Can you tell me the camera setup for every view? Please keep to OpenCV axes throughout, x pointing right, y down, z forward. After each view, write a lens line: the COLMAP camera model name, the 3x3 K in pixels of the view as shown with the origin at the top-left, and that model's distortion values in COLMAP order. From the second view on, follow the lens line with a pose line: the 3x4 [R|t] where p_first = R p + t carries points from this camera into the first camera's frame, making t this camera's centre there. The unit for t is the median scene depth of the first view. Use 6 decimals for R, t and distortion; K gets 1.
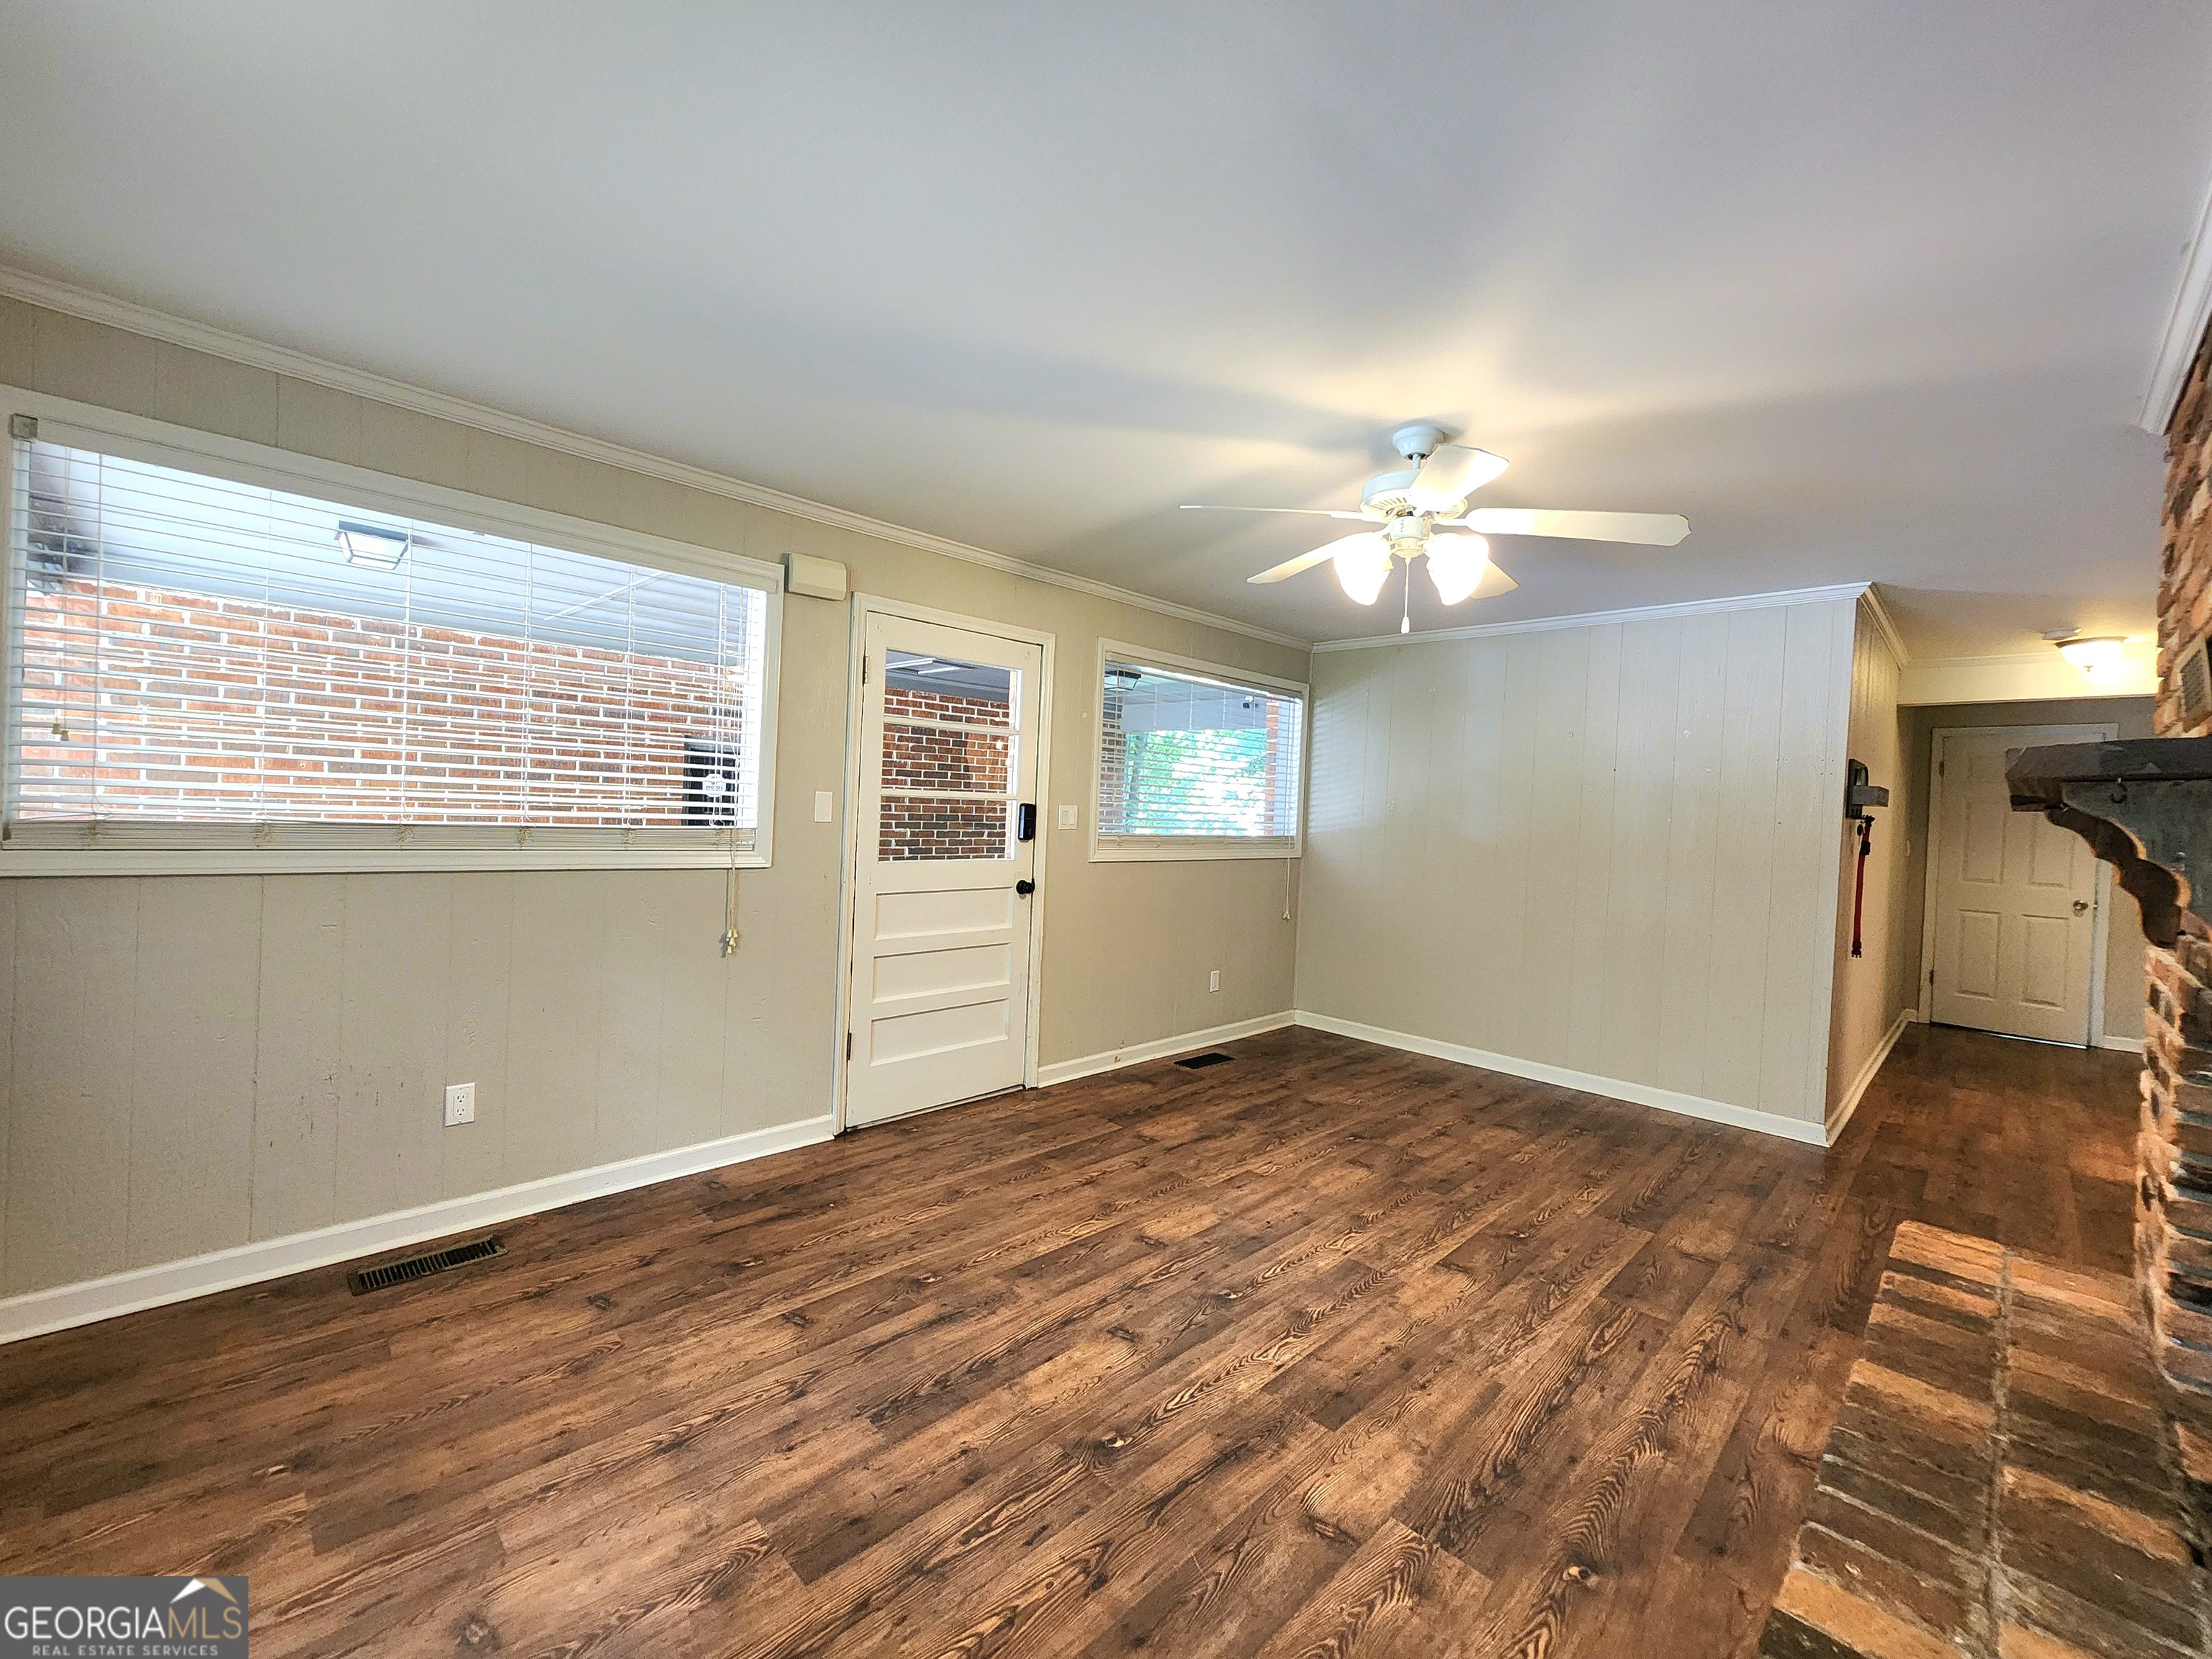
lens RADIAL K [[913.9, 0, 1110.3], [0, 913.9, 811.4], [0, 0, 1]] dist [0.000017, 0.000498]
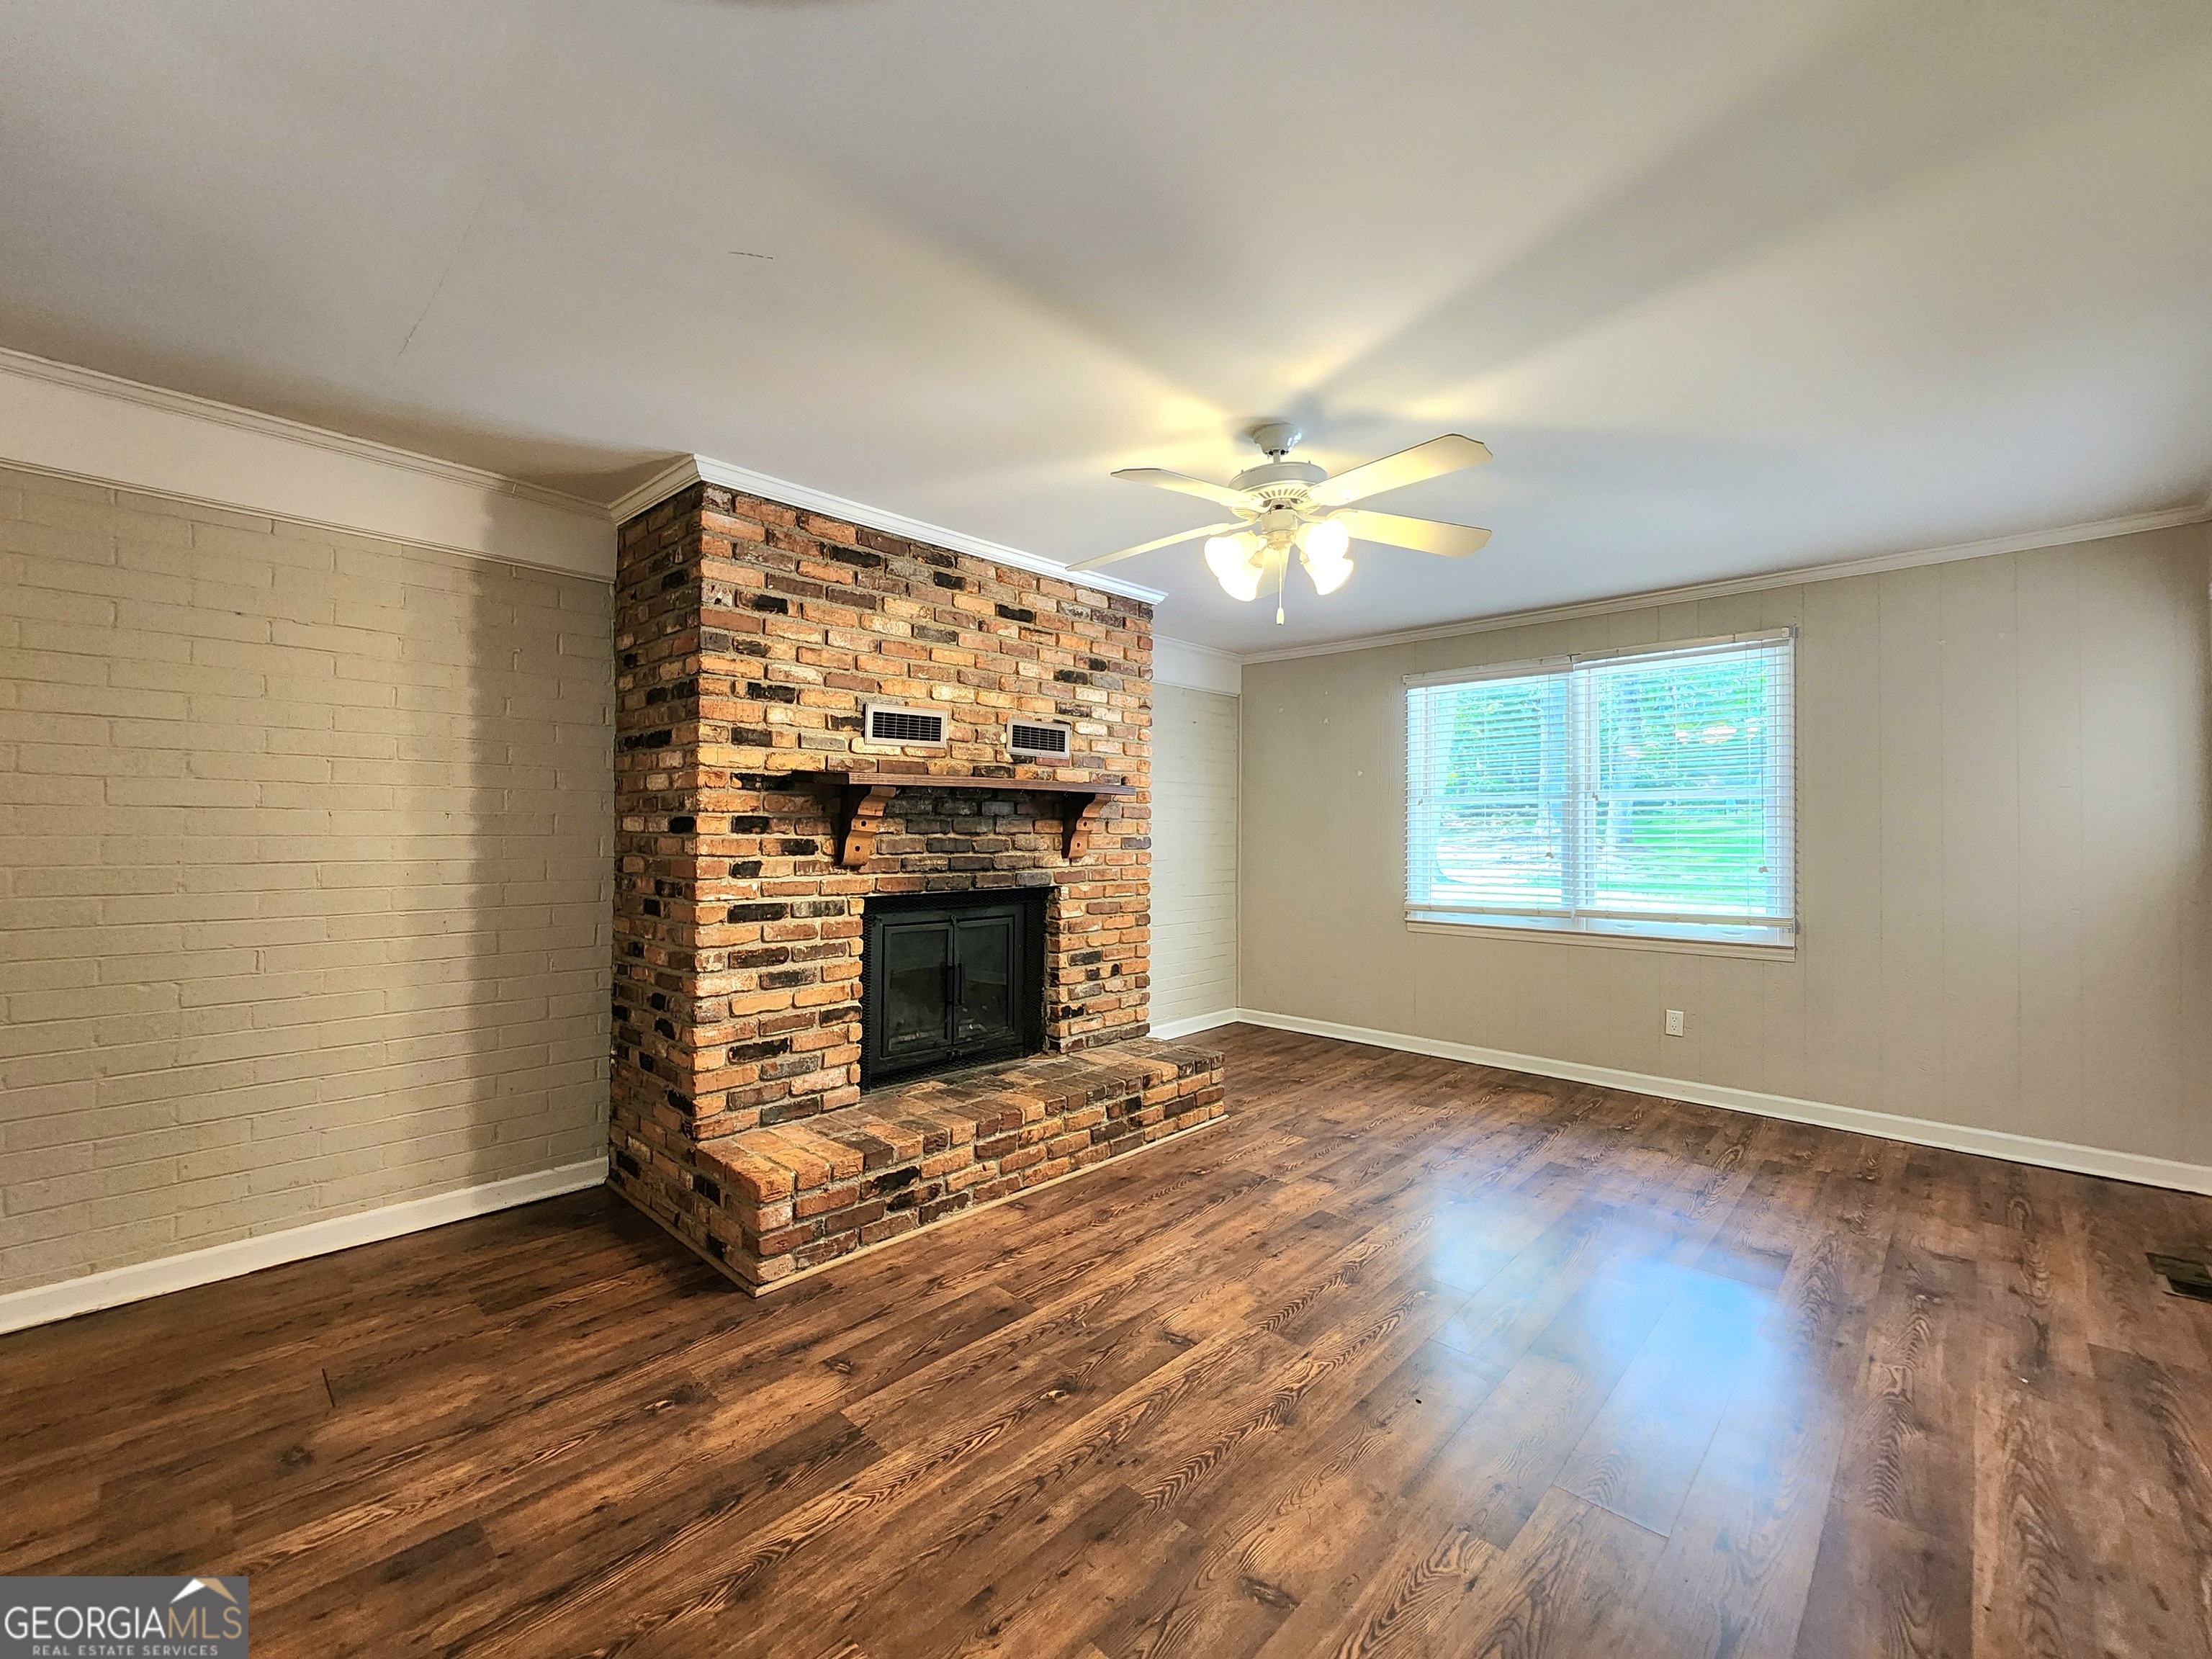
lens RADIAL K [[913.9, 0, 1110.2], [0, 913.9, 813.7], [0, 0, 1]] dist [0.000017, 0.000498]
pose [[-0.998781, -0.044783, -0.020753, 0.473756], [-0.044501, 0.998914, -0.013833, 0.033600], [0.021350, -0.012893, -0.999689, 1.825950]]
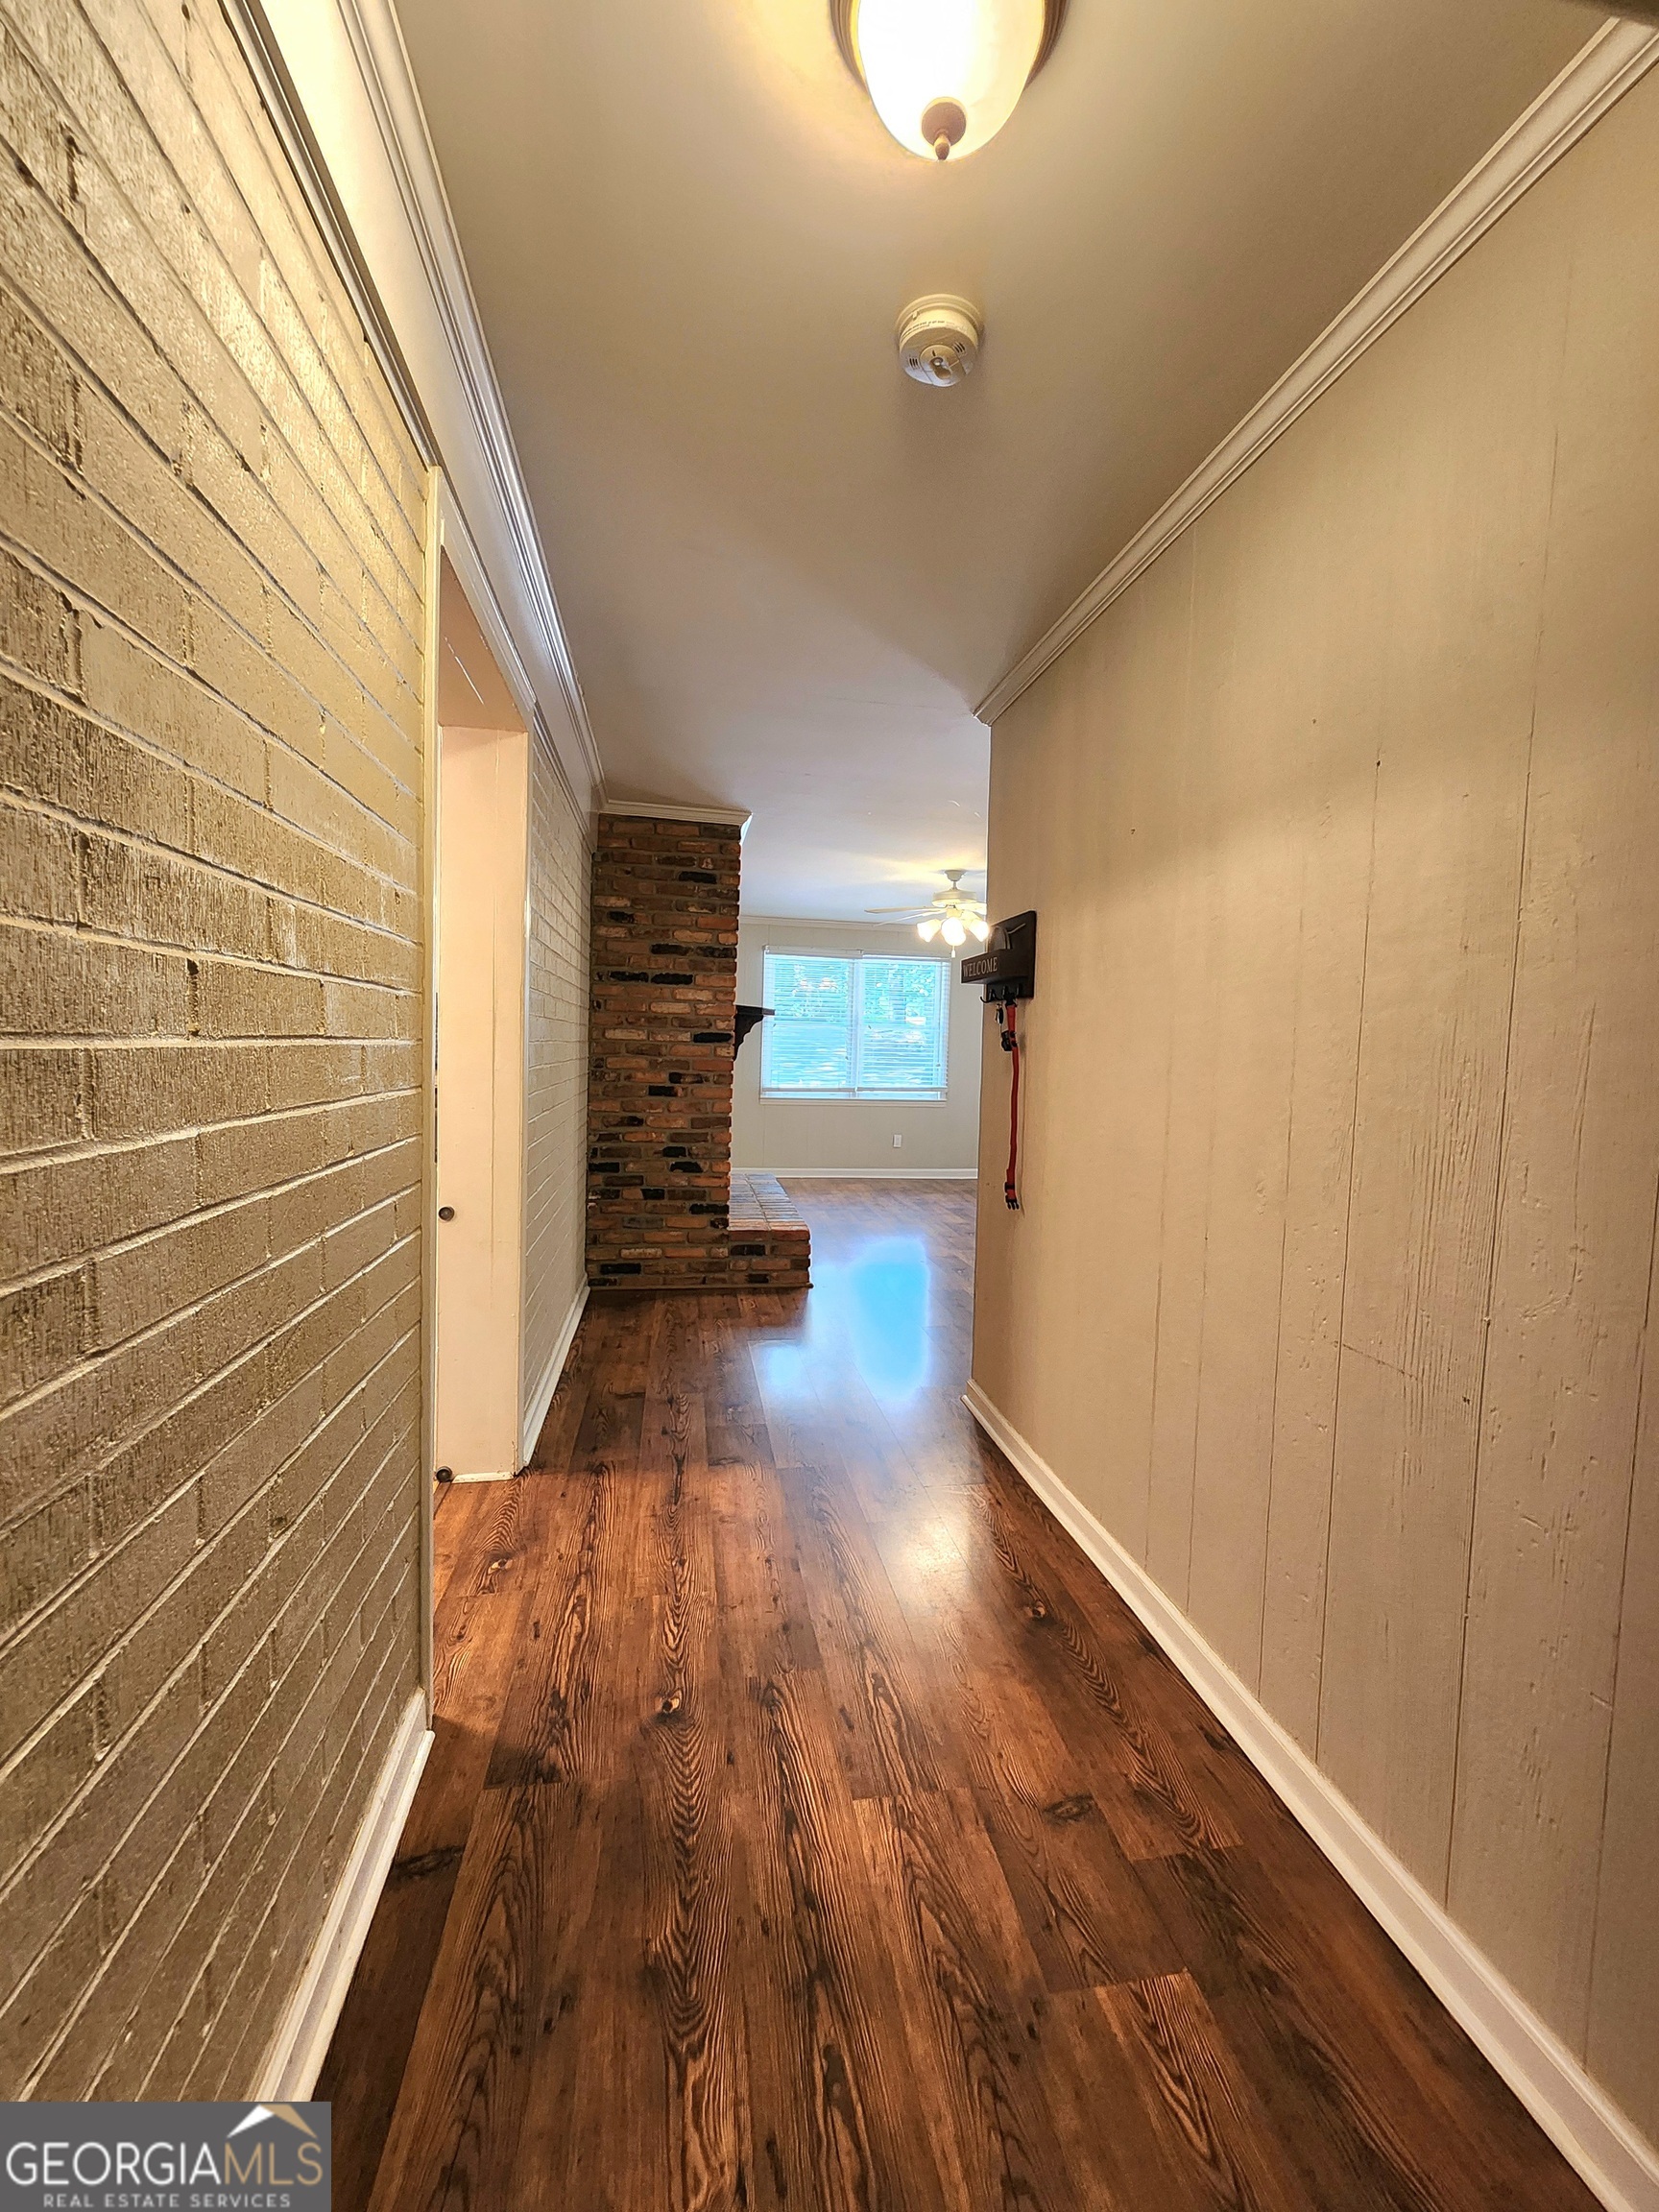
lens RADIAL K [[913.9, 0, 842.2], [0, 913.9, 1099.5], [0, 0, 1]] dist [0.000017, 0.000498]
pose [[-0.578037, -0.012595, -0.815913, 2.158952], [-0.057729, 0.998007, 0.025492, 0.109929], [0.813966, 0.061837, -0.577612, 1.935900]]
